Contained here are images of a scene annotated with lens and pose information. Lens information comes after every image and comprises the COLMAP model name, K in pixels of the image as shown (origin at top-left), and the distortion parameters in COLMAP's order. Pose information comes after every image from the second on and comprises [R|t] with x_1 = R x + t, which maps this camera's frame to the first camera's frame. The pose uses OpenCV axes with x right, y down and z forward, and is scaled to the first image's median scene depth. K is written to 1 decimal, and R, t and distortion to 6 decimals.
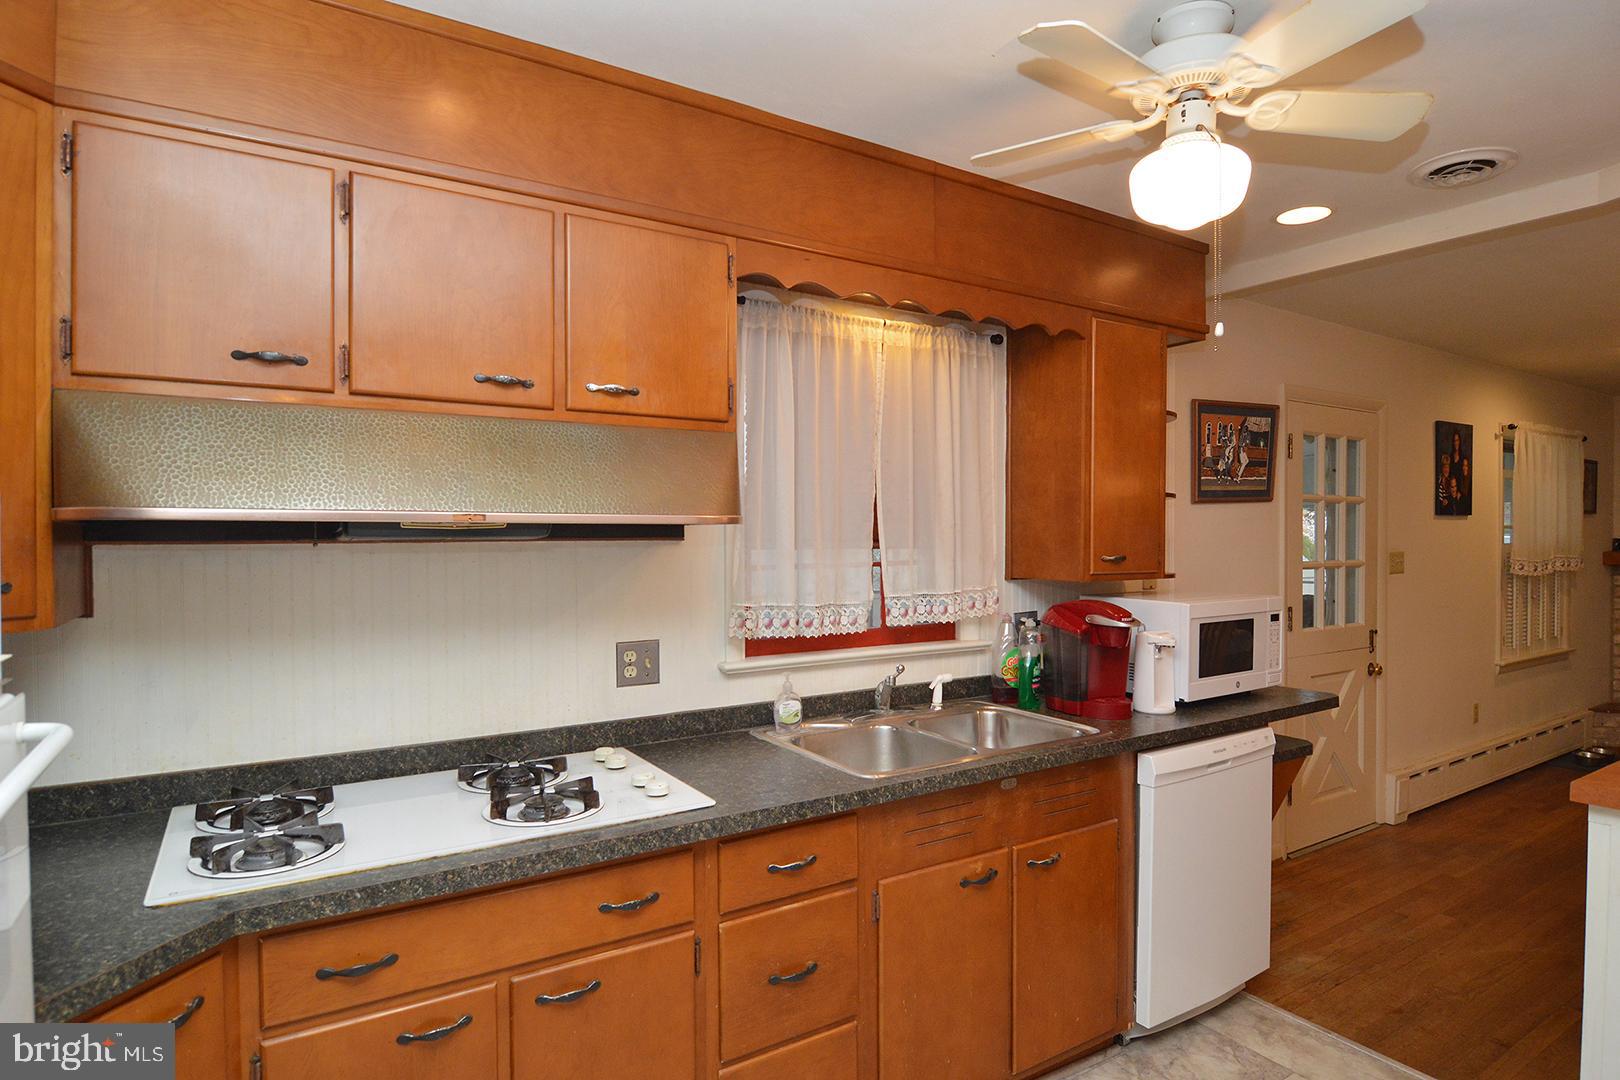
lens RADIAL K [[881.5, 0, 813.9], [0, 881.5, 546.4], [0, 0, 1]] dist [-0.006676, -0.010708]
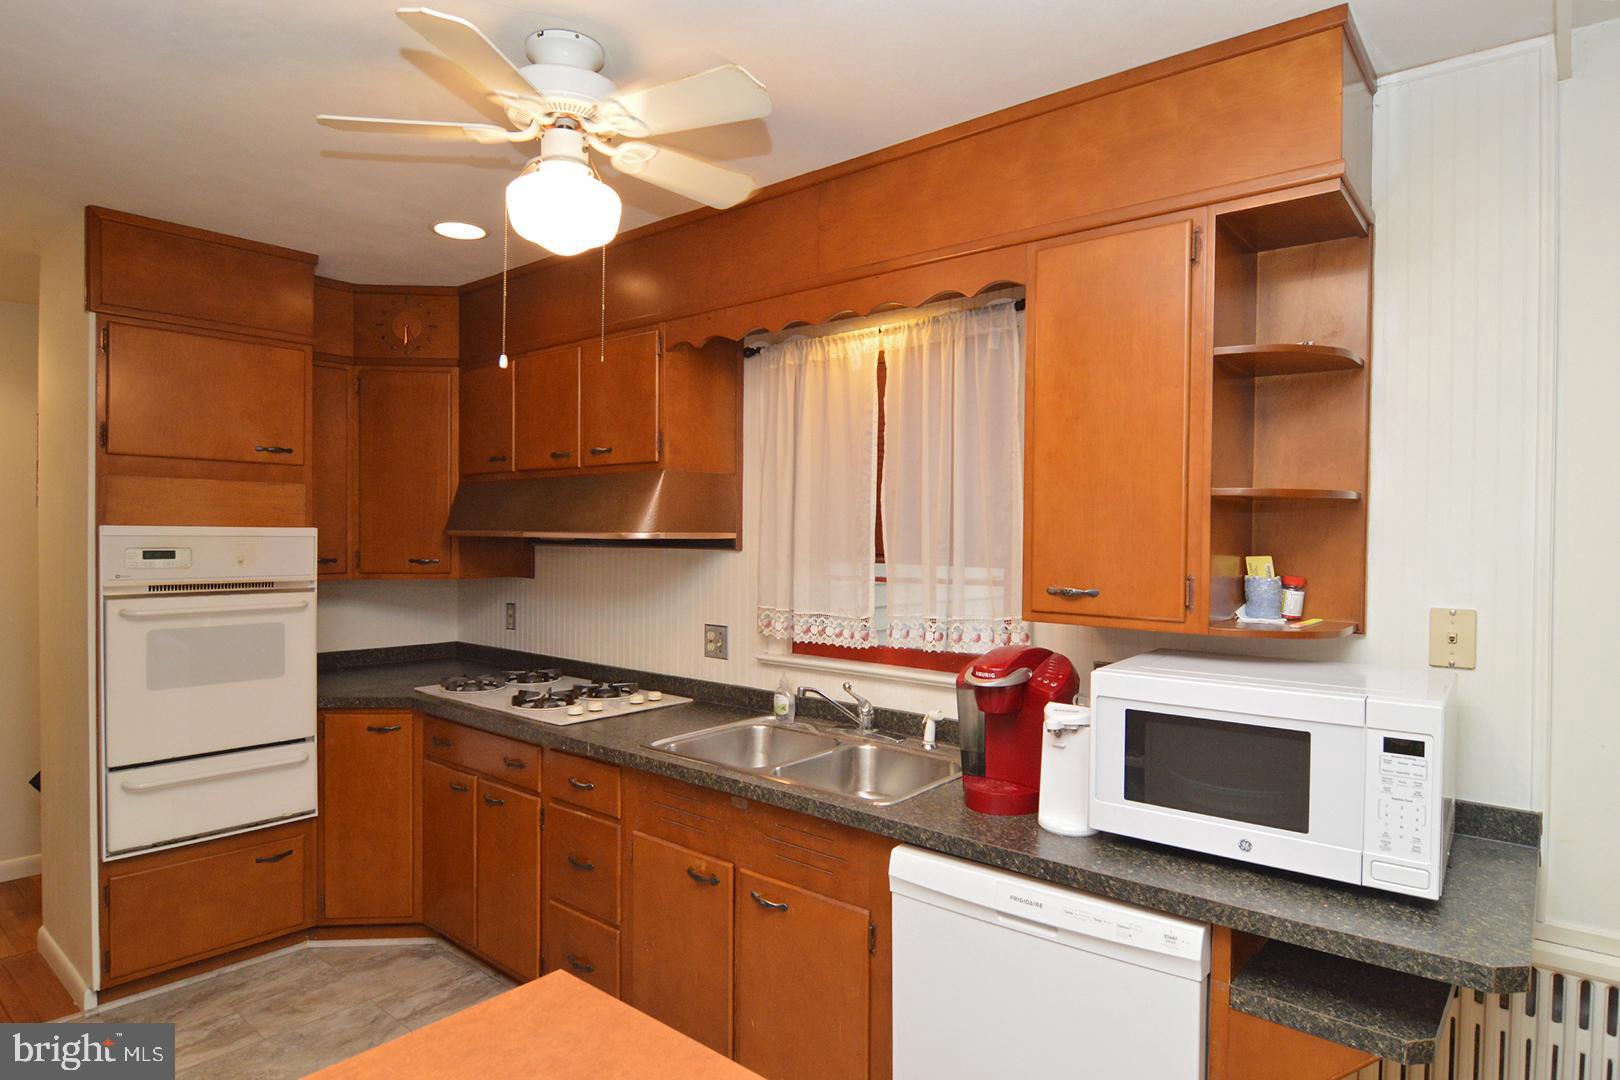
lens RADIAL K [[881.5, 0, 816.0], [0, 881.5, 546.7], [0, 0, 1]] dist [-0.006676, -0.010708]
pose [[0.313690, 0.015234, -0.949403, 0.887706], [-0.023575, 0.999688, 0.008252, -0.020371], [0.949233, 0.019794, 0.313951, 0.575855]]
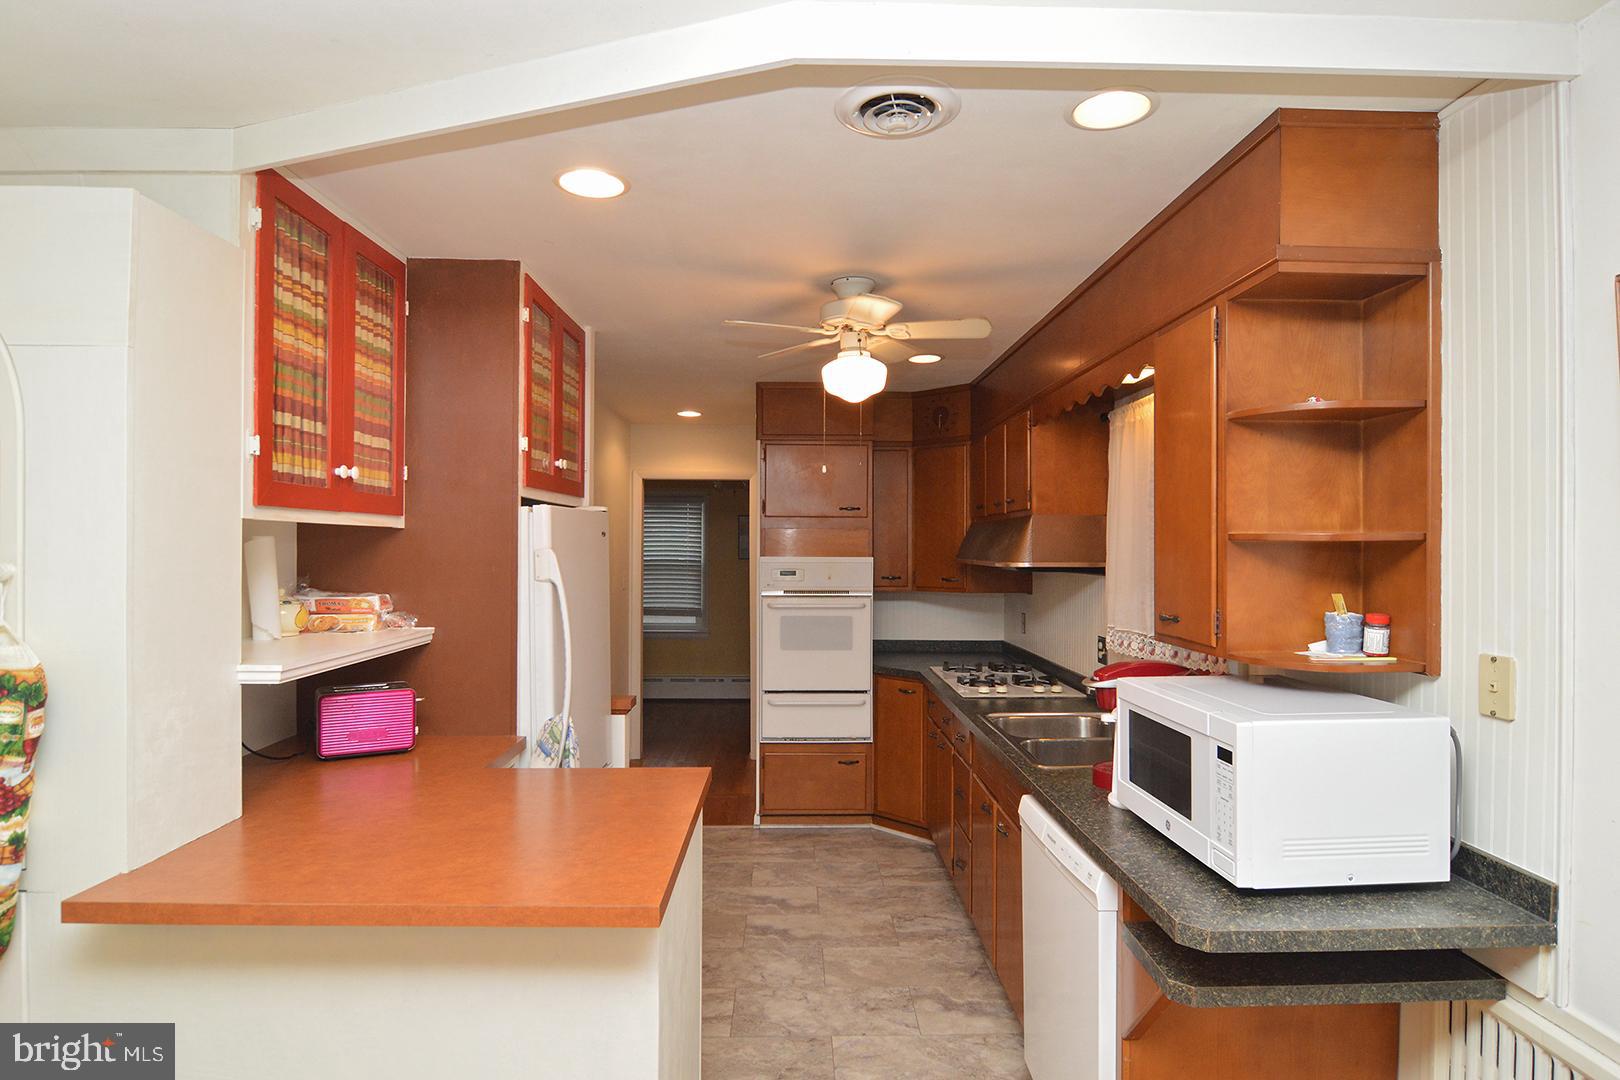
lens RADIAL K [[881.5, 0, 819.8], [0, 881.5, 544.7], [0, 0, 1]] dist [-0.006676, -0.010708]
pose [[-0.511011, -0.001655, -0.859572, 1.171111], [-0.014659, 0.999870, 0.006790, -0.053168], [0.859449, 0.016070, -0.510969, 1.099606]]
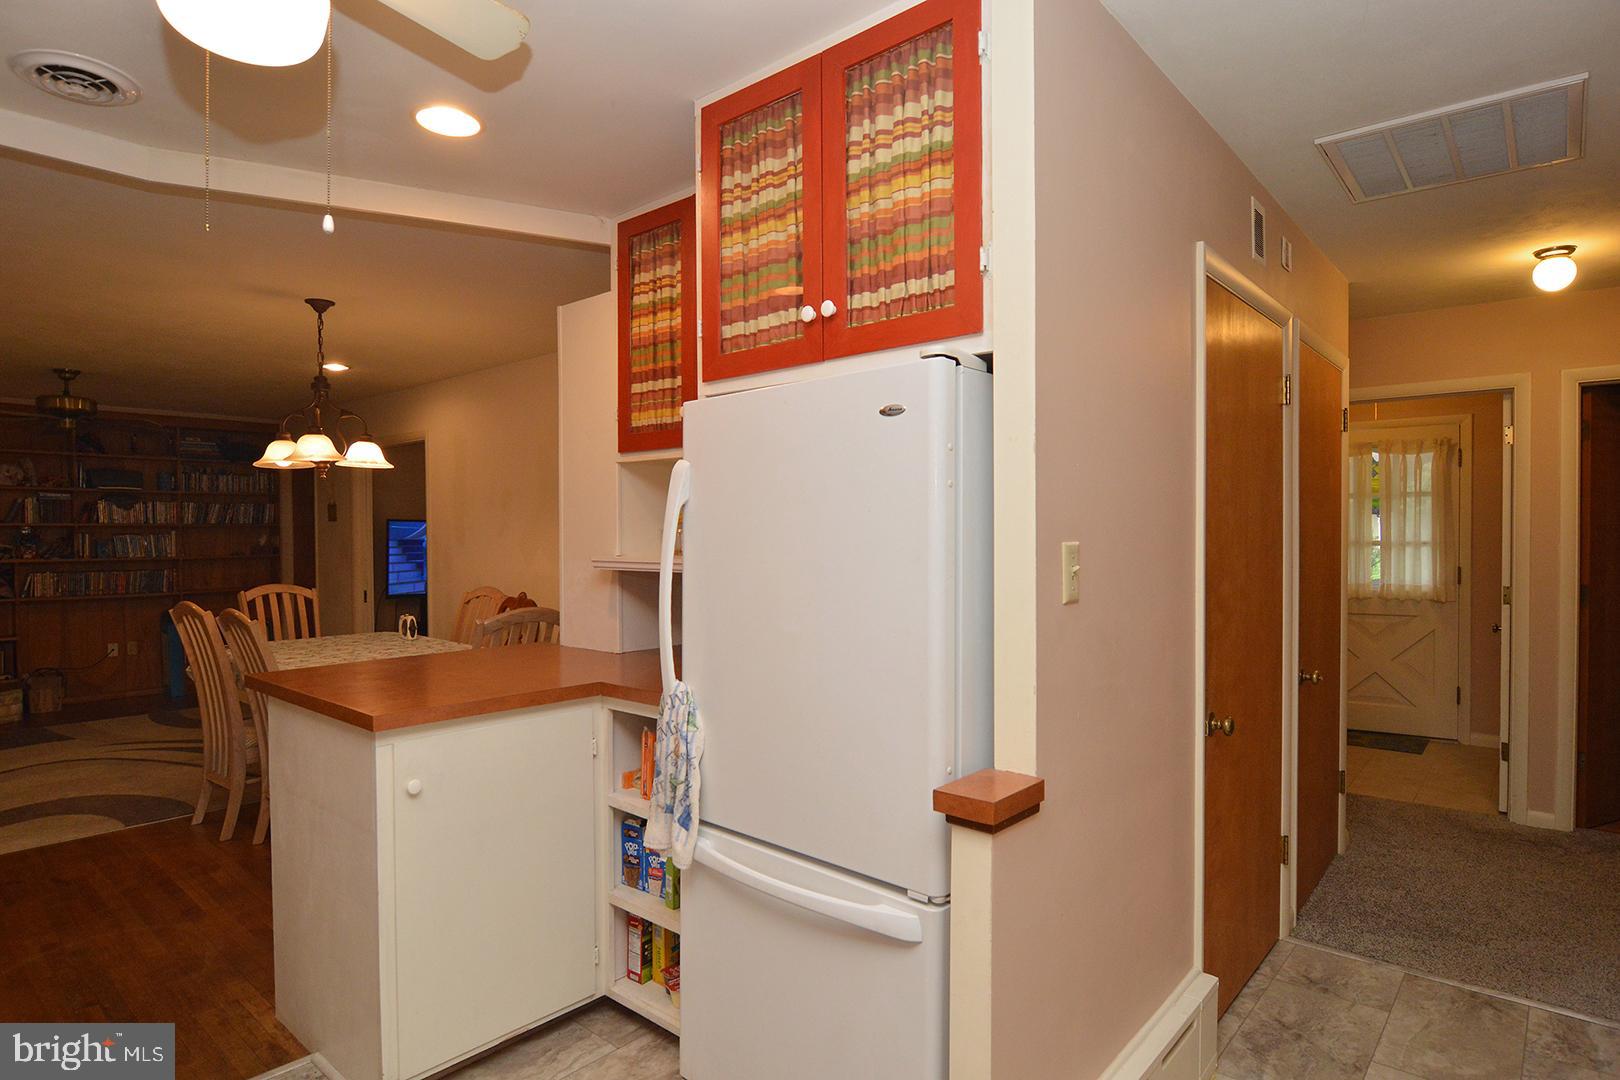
lens RADIAL K [[881.5, 0, 819.1], [0, 881.5, 545.9], [0, 0, 1]] dist [-0.006676, -0.010708]
pose [[-0.284880, -0.011818, 0.958490, -0.246419], [0.016018, 0.999726, 0.017087, 0.022693], [-0.958429, 0.020221, -0.284613, 0.451053]]
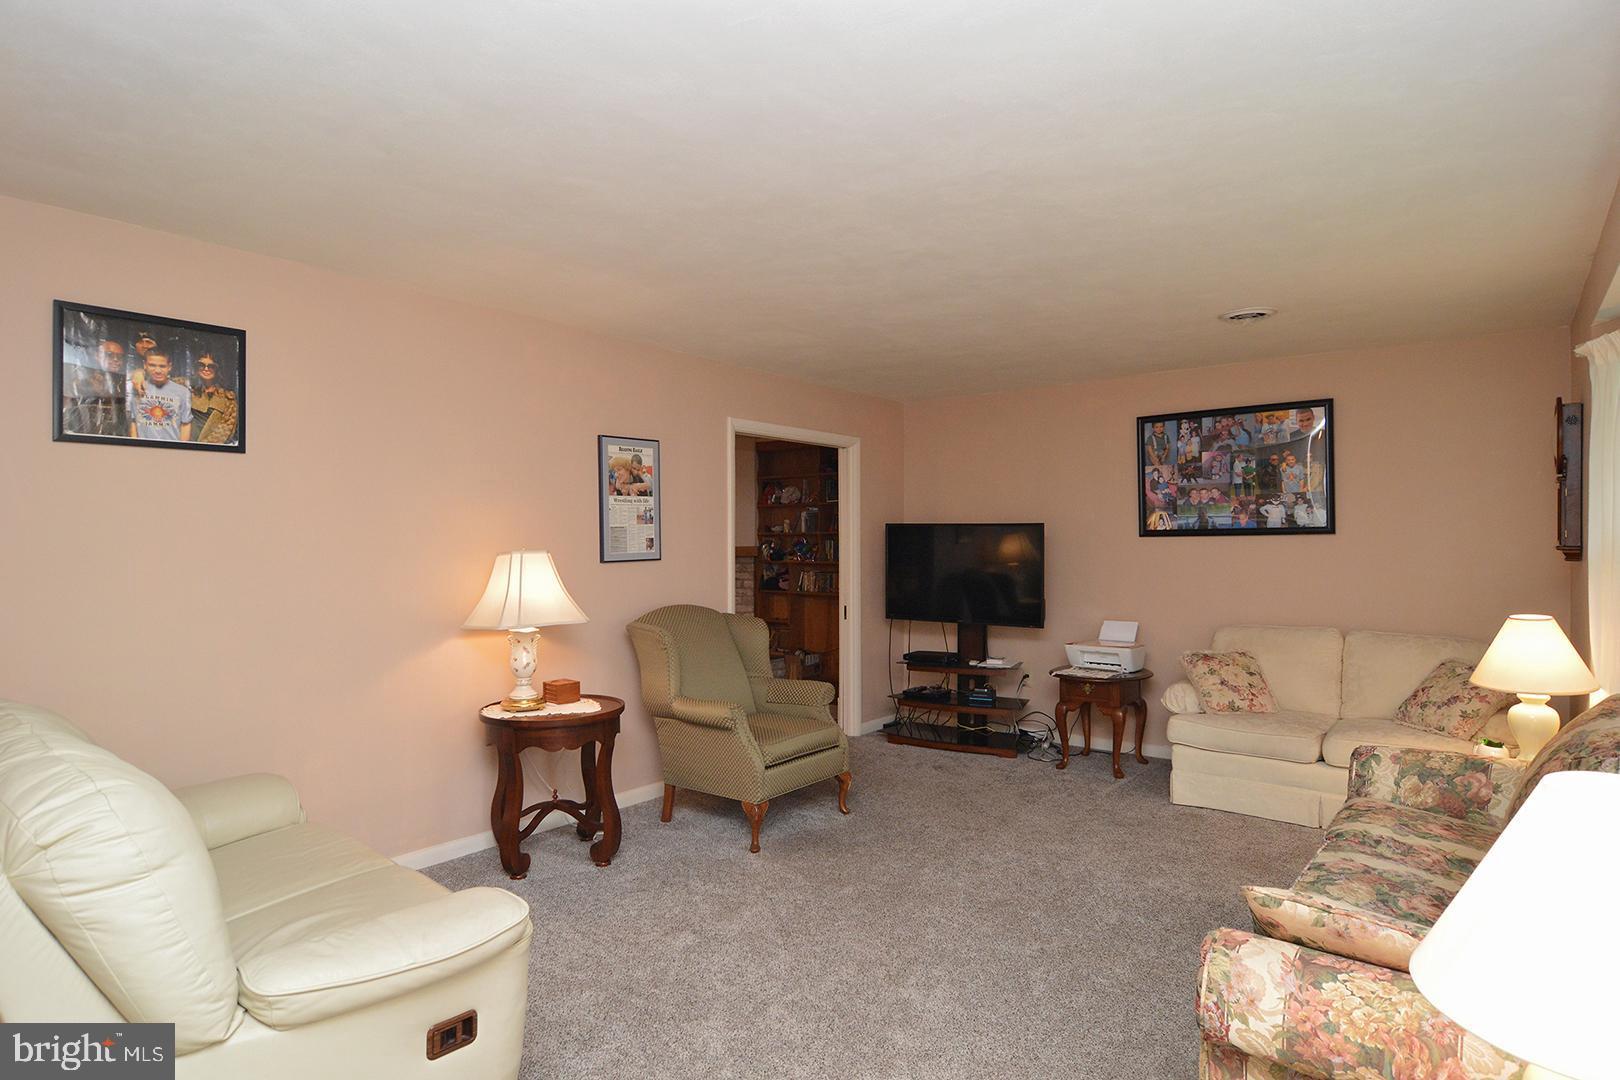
lens RADIAL K [[881.5, 0, 816.2], [0, 881.5, 539.4], [0, 0, 1]] dist [-0.006676, -0.010708]
pose [[0.944168, 0.000712, 0.329465, 1.726498], [0.004987, 0.999852, -0.016451, 0.042748], [-0.329428, 0.017175, 0.944025, -1.058433]]
